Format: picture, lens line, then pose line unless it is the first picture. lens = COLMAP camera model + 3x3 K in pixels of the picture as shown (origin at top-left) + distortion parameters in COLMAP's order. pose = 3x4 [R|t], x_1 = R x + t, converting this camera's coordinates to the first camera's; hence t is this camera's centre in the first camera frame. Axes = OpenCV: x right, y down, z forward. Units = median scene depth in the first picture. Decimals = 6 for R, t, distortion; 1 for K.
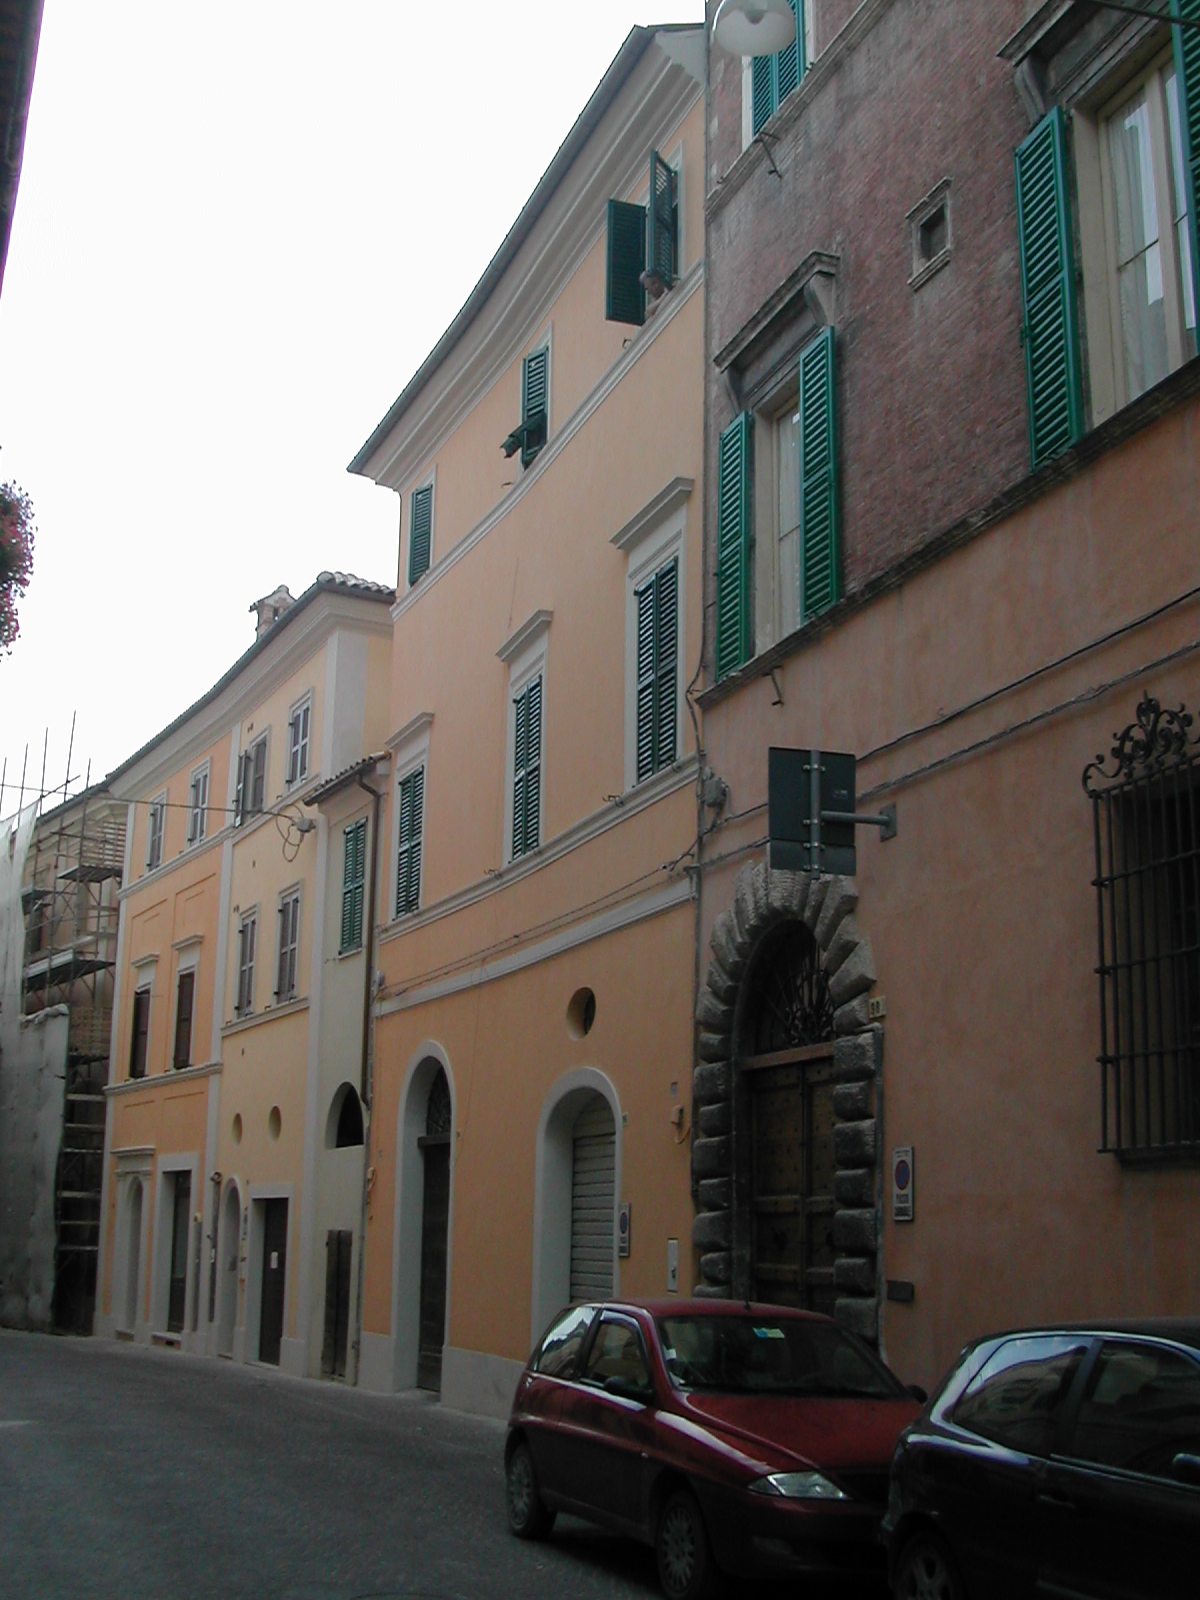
lens RADIAL K [[1967.9, 0, 600.0], [0, 1967.9, 800.0], [0, 0, 1]] dist [-0.092158, -0.015082]
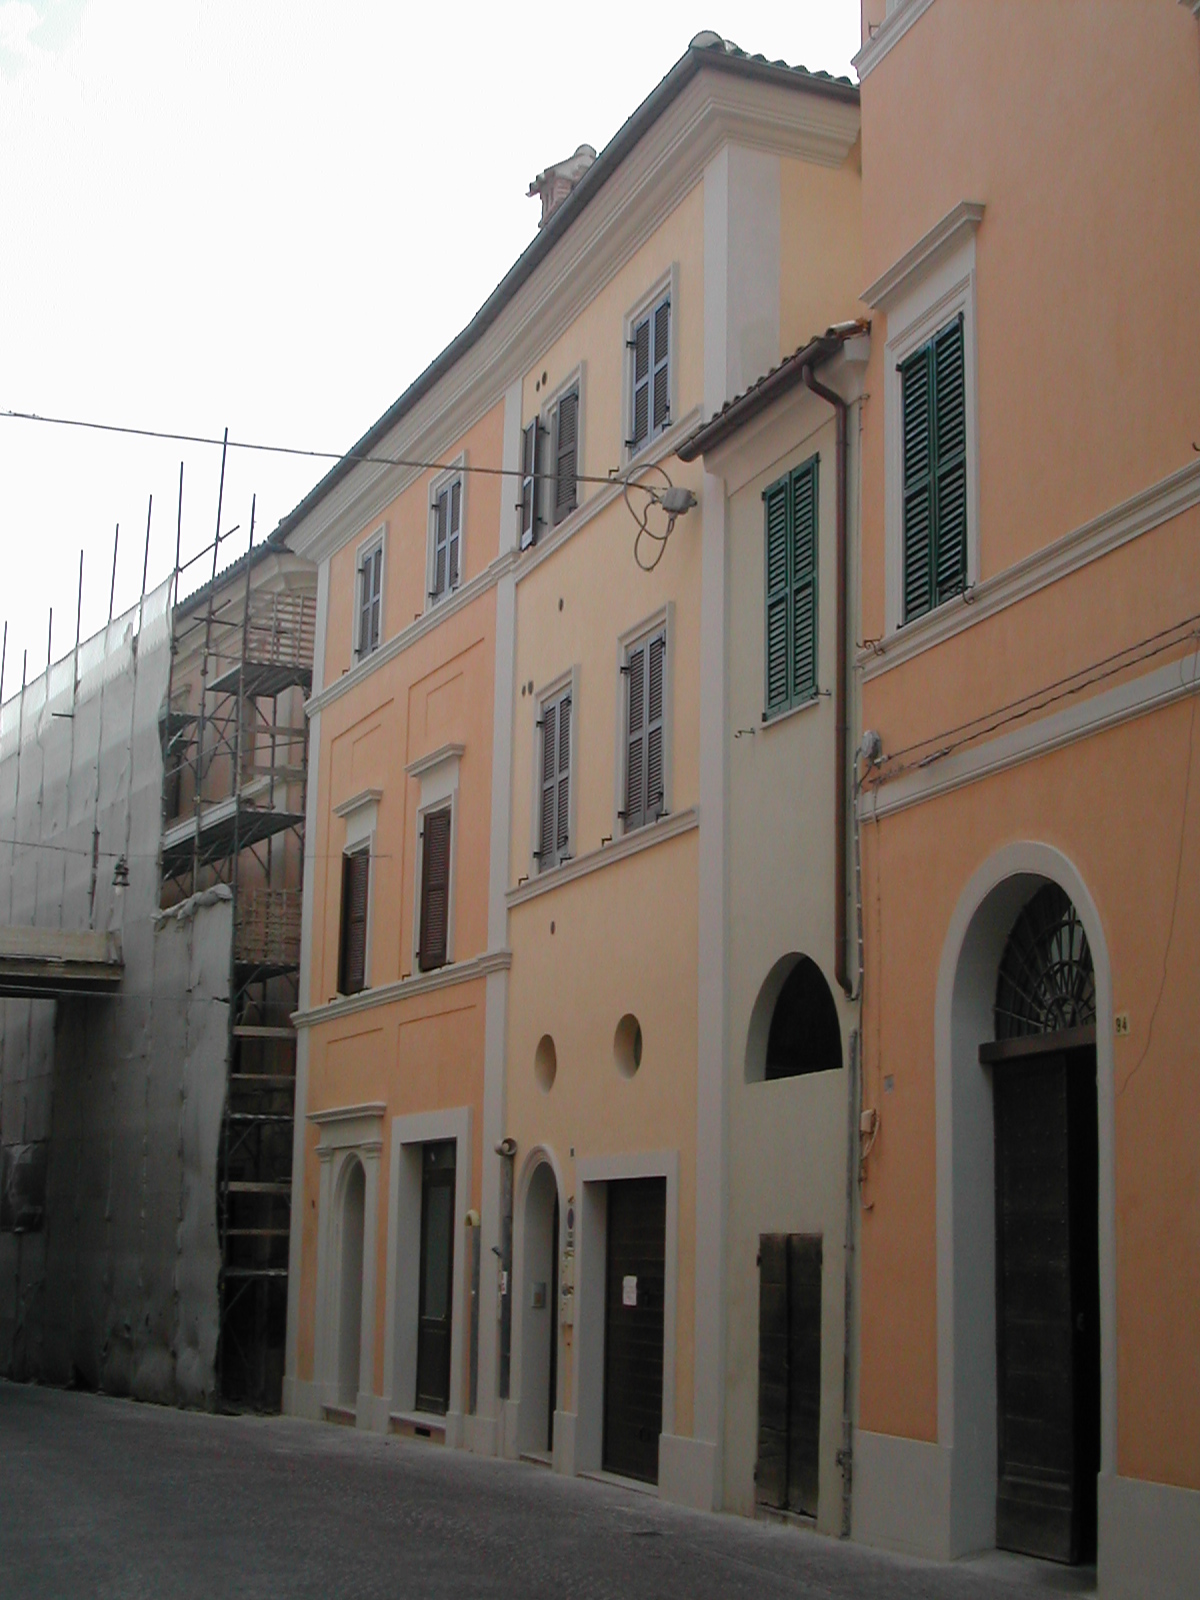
lens RADIAL K [[2466.4, 0, 600.0], [0, 2466.4, 800.0], [0, 0, 1]] dist [-0.001805, 0.002866]
pose [[0.995168, -0.017898, -0.096546, -0.090848], [0.021406, 0.999143, 0.035423, 0.061016], [0.095829, -0.037318, 0.994698, 0.262854]]
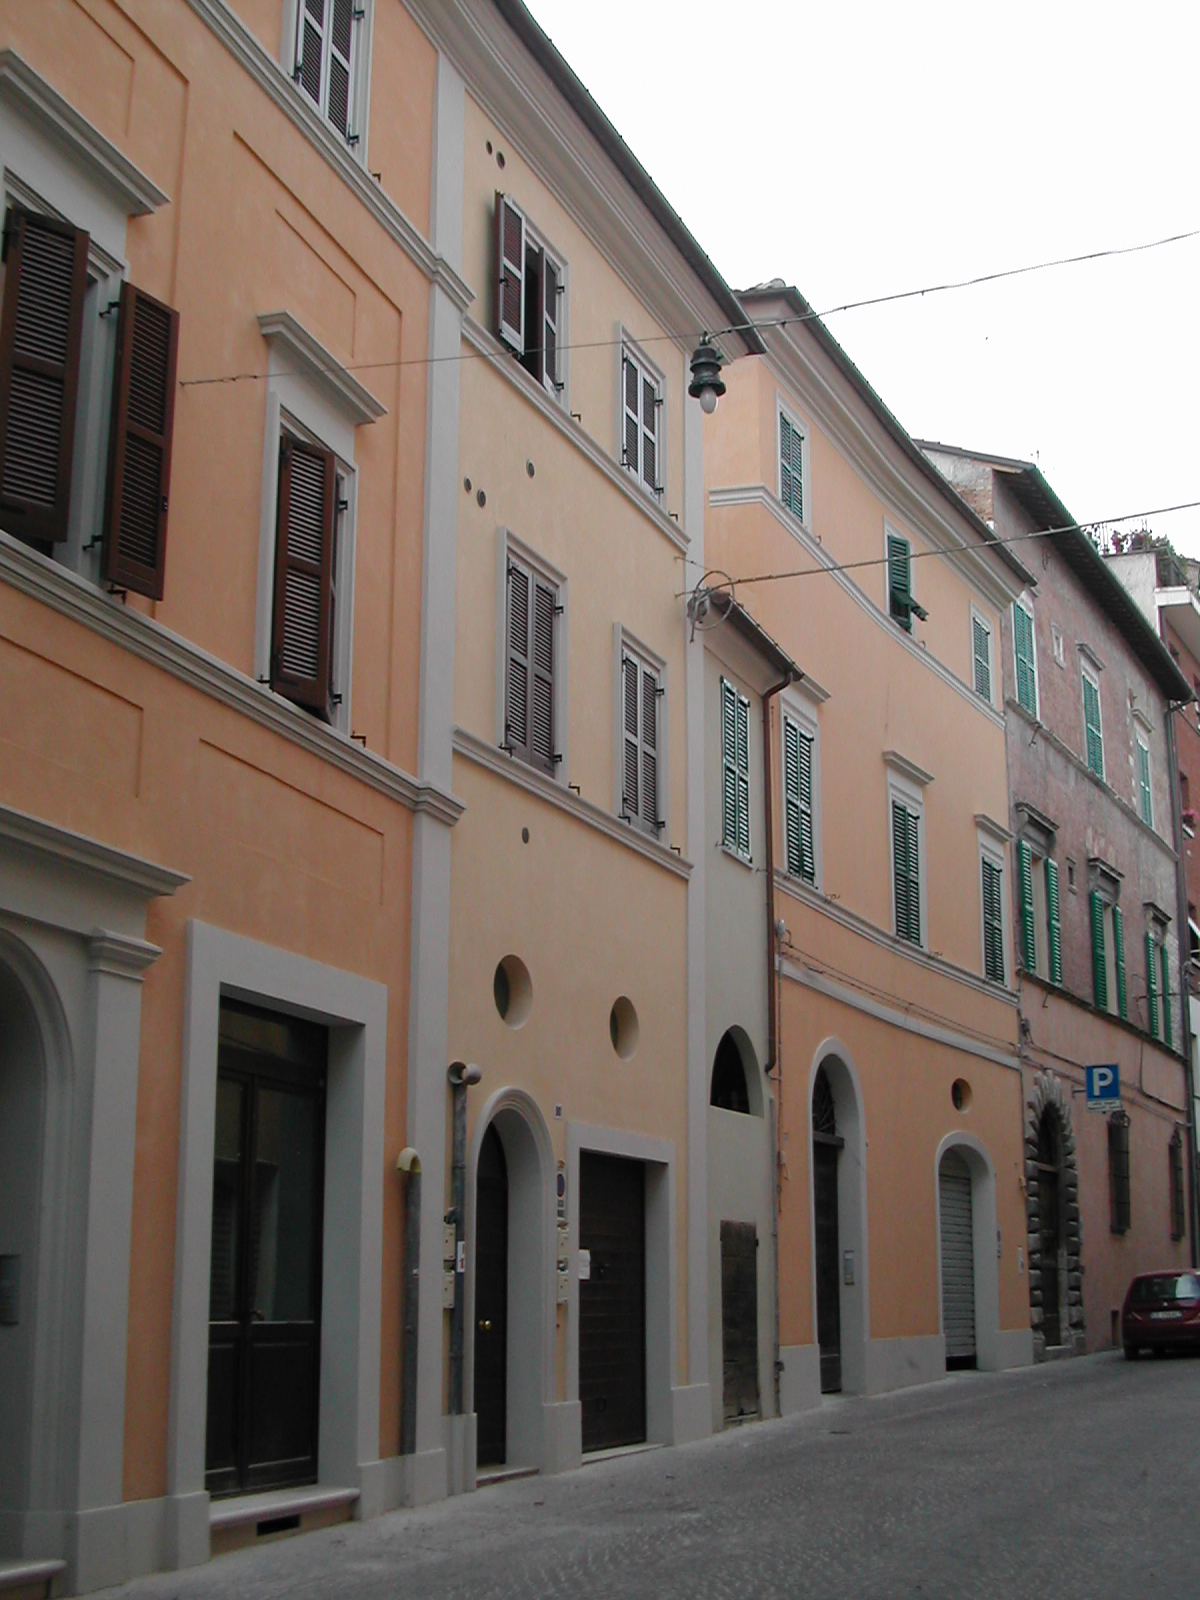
lens RADIAL K [[2050.2, 0, 600.0], [0, 2050.2, 800.0], [0, 0, 1]] dist [-0.024006, -0.017099]
pose [[-0.696935, 0.147442, 0.701813, -0.521287], [-0.172124, 0.915638, -0.363292, 0.284231], [-0.696171, -0.373990, -0.612762, 1.224970]]
